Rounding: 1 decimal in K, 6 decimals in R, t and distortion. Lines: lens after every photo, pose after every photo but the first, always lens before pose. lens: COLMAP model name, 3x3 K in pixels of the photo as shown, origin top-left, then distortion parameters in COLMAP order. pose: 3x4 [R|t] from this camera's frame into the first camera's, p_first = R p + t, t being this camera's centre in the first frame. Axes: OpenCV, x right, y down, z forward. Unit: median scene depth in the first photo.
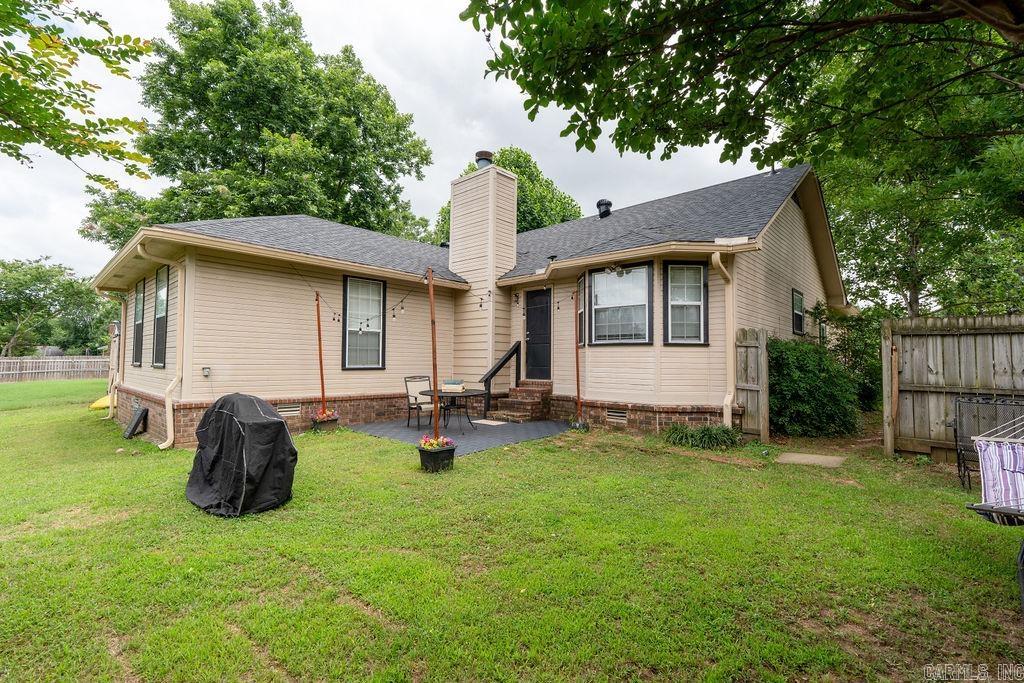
lens RADIAL K [[464.8, 0, 512.0], [0, 464.8, 341.5], [0, 0, 1]] dist [-0.003841, -0.000131]
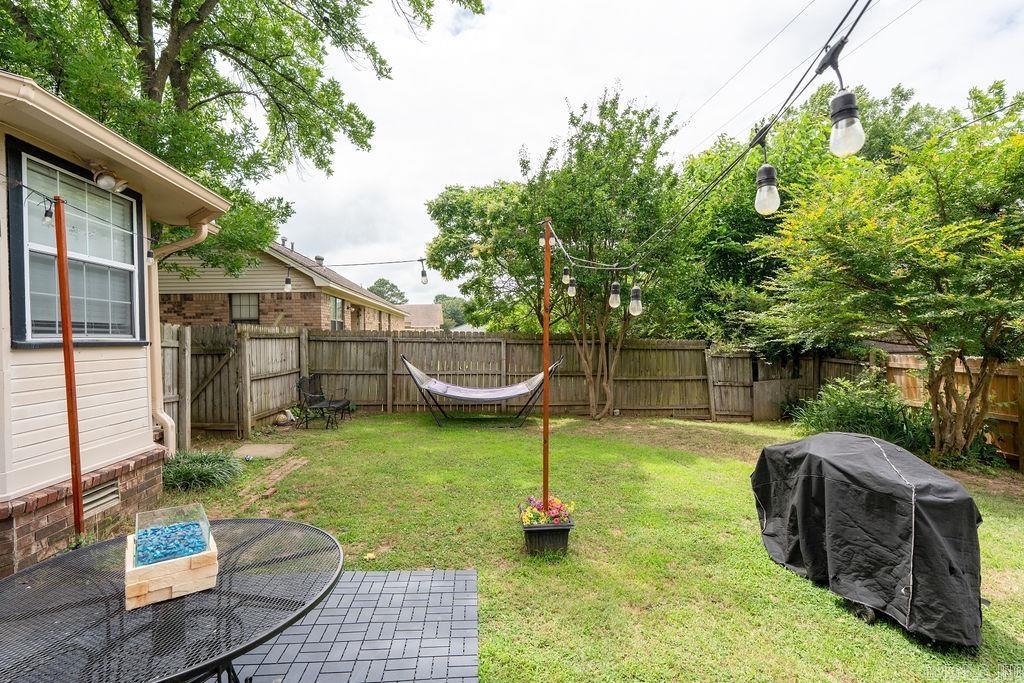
lens RADIAL K [[464.8, 0, 512.0], [0, 464.8, 341.5], [0, 0, 1]] dist [-0.003841, -0.000131]
pose [[-0.757692, -0.005266, 0.652591, -0.369065], [-0.021380, 0.999631, -0.016757, 0.001969], [-0.652262, -0.026649, -0.757525, 1.037362]]
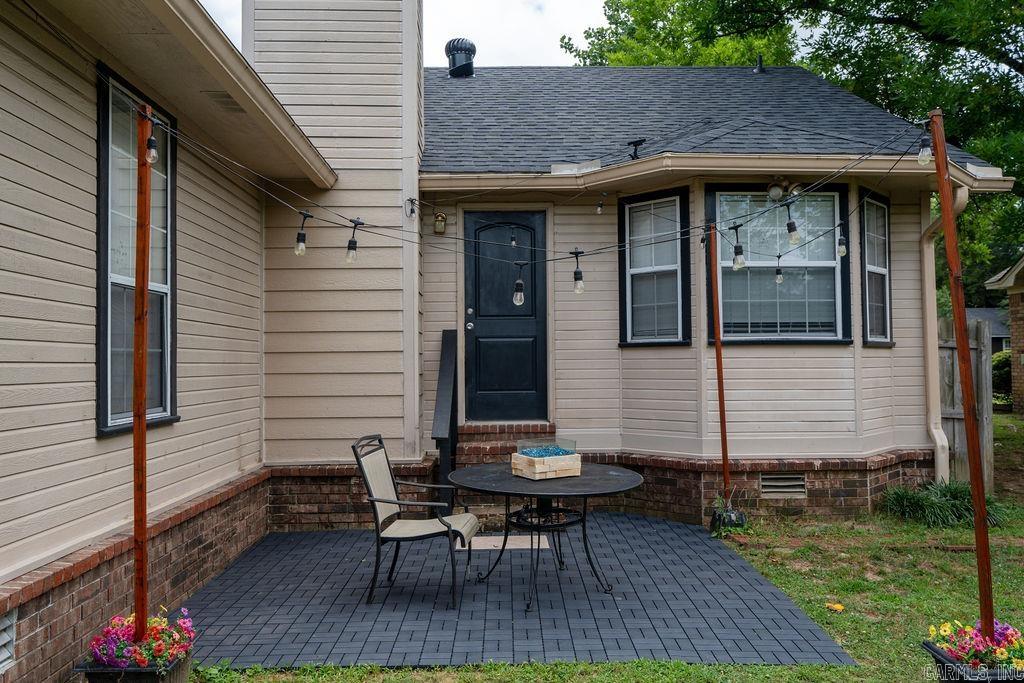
lens RADIAL K [[790.8, 0, 512.0], [0, 790.8, 341.5], [0, 0, 1]] dist [-0.005241, -0.001300]
pose [[0.707221, 0.003783, 0.706982, -0.551082], [-0.016924, 0.999790, 0.011579, 0.000121], [-0.706790, -0.020154, 0.707137, 0.582653]]
